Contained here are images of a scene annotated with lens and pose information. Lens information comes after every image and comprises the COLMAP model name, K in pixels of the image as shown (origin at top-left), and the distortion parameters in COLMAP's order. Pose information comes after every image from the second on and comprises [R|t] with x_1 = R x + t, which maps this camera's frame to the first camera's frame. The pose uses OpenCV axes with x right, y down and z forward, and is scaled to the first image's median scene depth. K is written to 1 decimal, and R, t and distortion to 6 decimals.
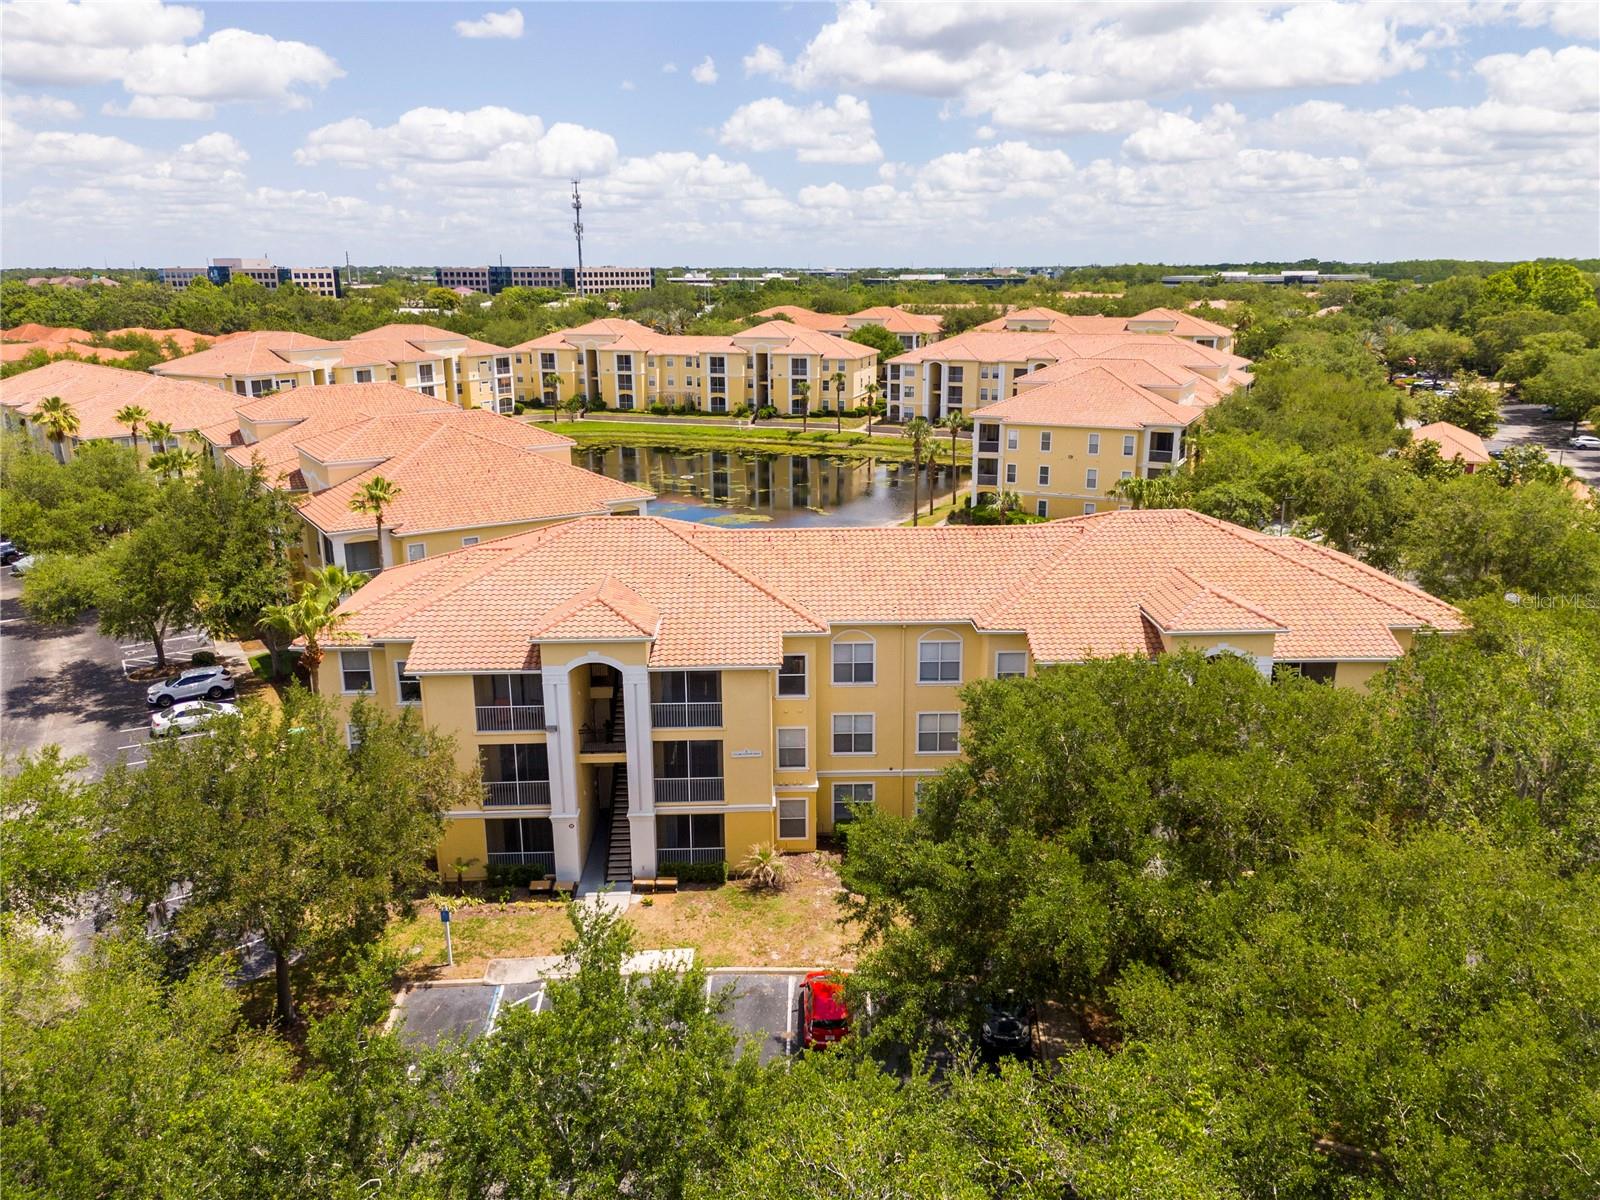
lens RADIAL K [[1175.4, 0, 800.0], [0, 1175.4, 600.0], [0, 0, 1]] dist [0.009374, -0.004729]
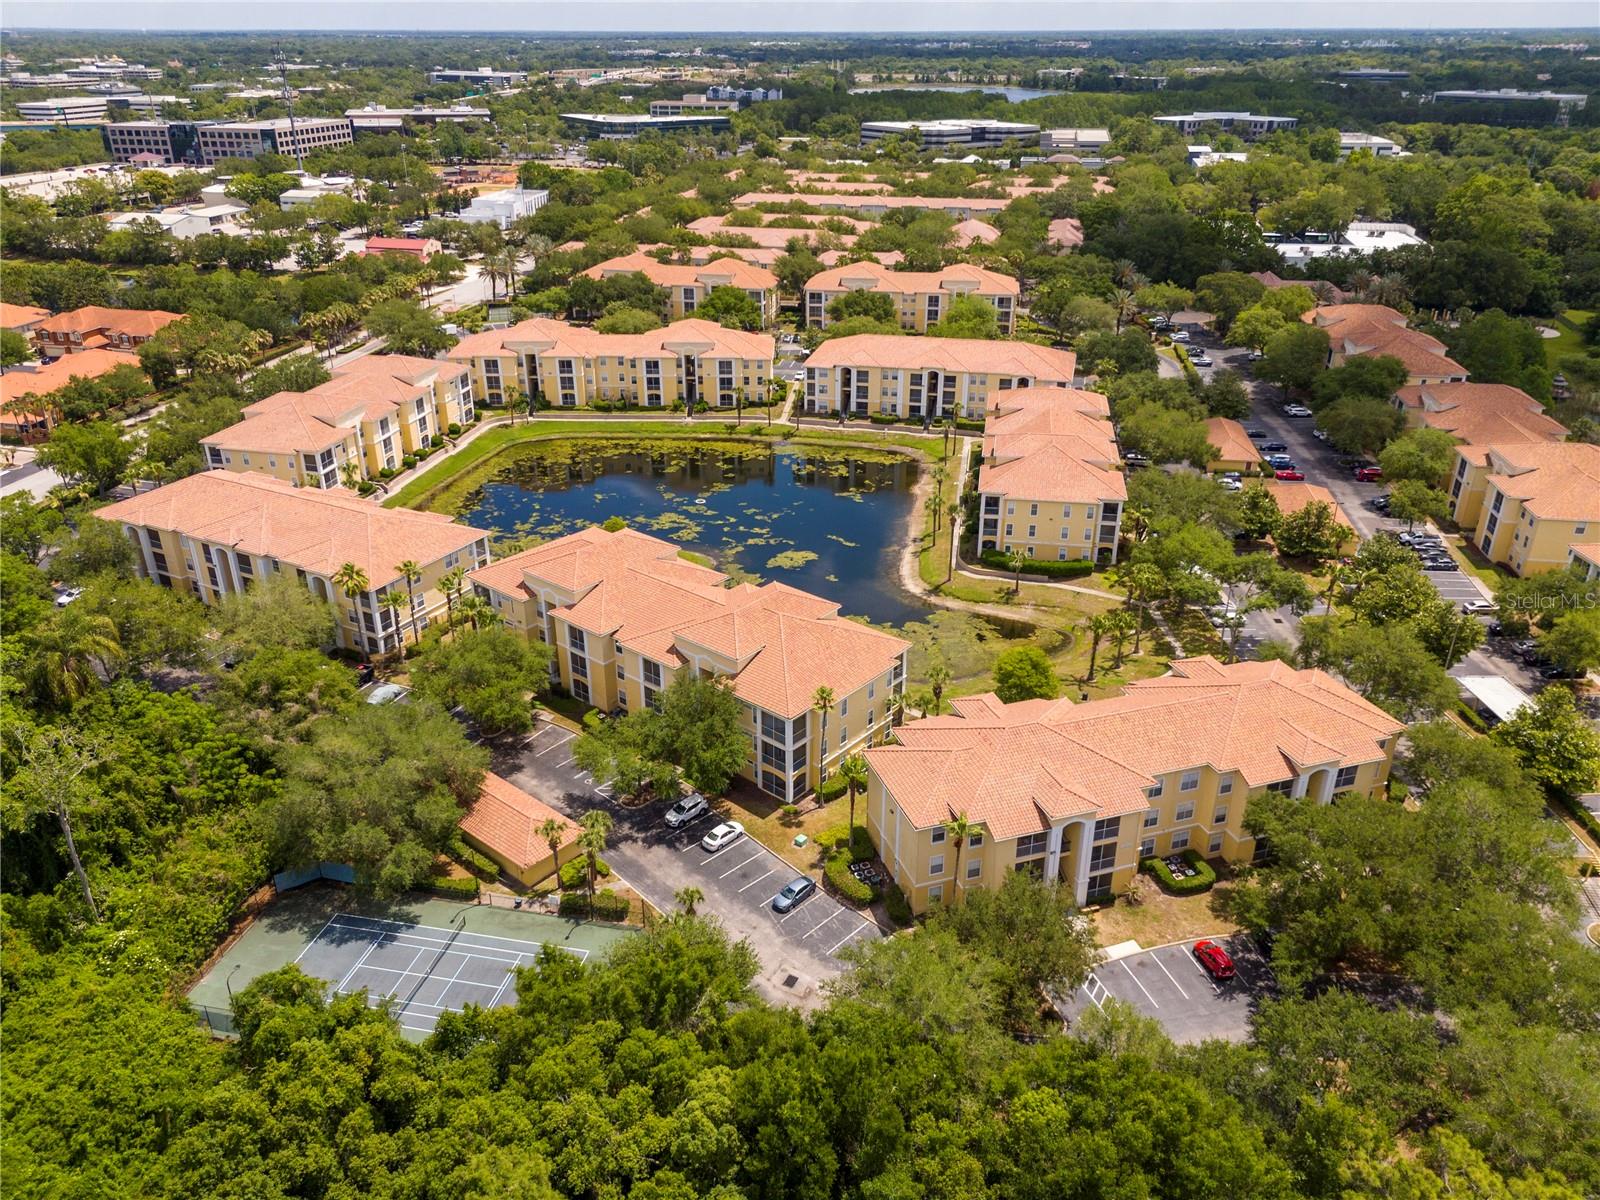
lens RADIAL K [[1175.4, 0, 800.0], [0, 1175.4, 600.0], [0, 0, 1]] dist [0.009374, -0.004729]
pose [[0.954491, -0.122412, 0.271958, -0.276721], [0.071799, 0.979380, 0.188839, -0.182842], [-0.289467, -0.160719, 0.943599, -0.188163]]
